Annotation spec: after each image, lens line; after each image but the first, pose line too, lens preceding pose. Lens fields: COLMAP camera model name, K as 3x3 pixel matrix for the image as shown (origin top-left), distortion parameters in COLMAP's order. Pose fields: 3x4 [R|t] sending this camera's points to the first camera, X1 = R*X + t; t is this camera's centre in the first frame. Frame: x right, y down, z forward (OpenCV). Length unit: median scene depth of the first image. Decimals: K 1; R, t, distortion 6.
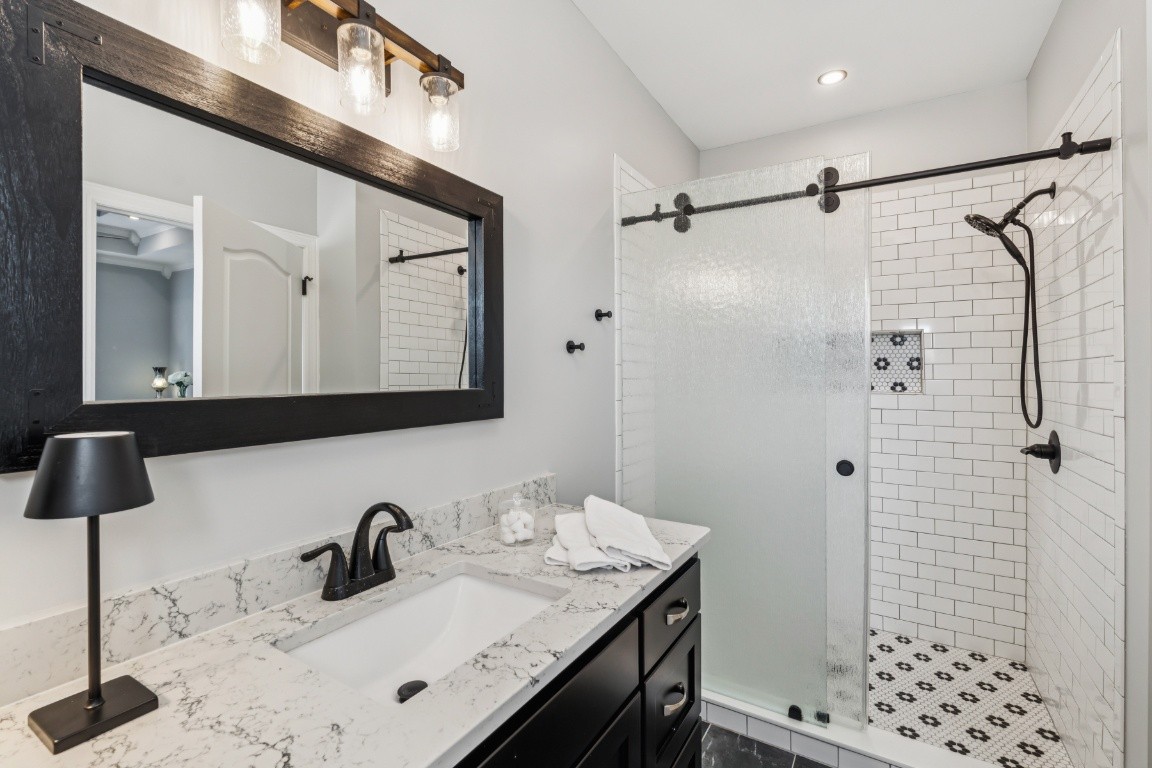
lens RADIAL K [[522.4, 0, 579.7], [0, 522.4, 366.7], [0, 0, 1]] dist [-0.002751, -0.000396]
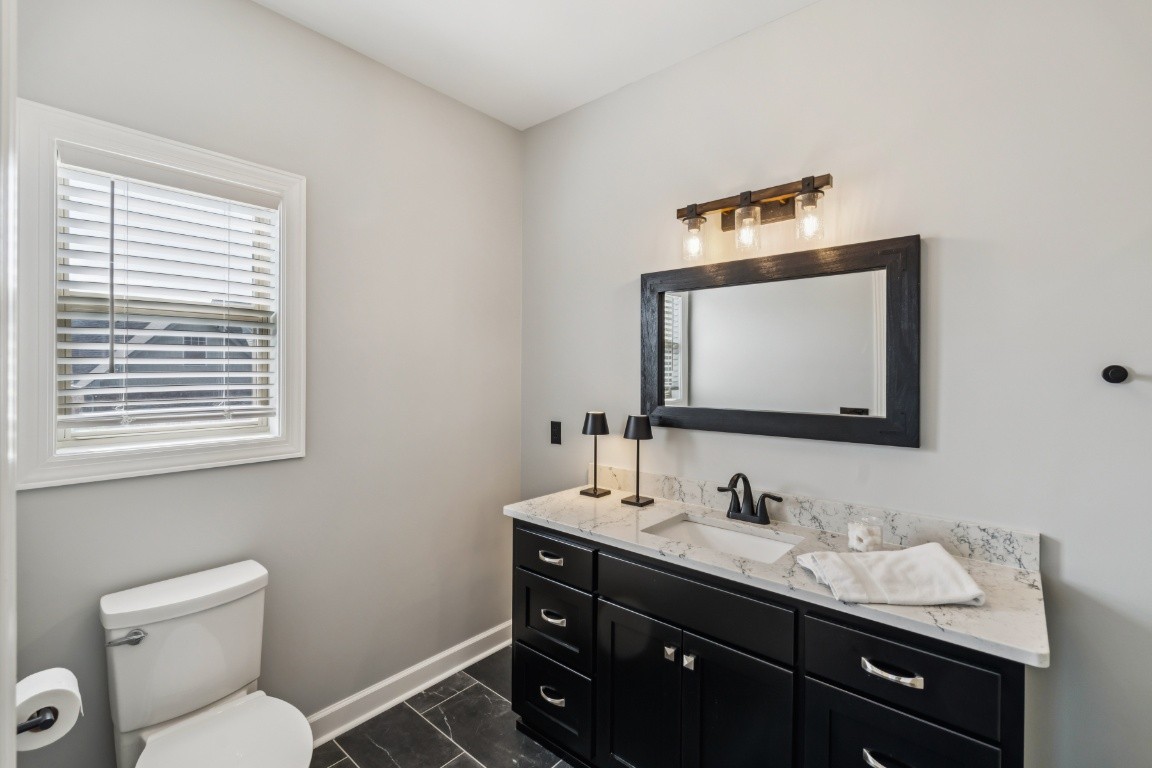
lens RADIAL K [[512.6, 0, 576.9], [0, 512.6, 374.7], [0, 0, 1]] dist [-0.002948, -0.000593]
pose [[-0.174460, -0.004986, -0.984652, 1.016795], [0.003075, 0.999980, -0.005608, -0.046340], [0.984659, -0.004006, -0.174442, 0.533575]]
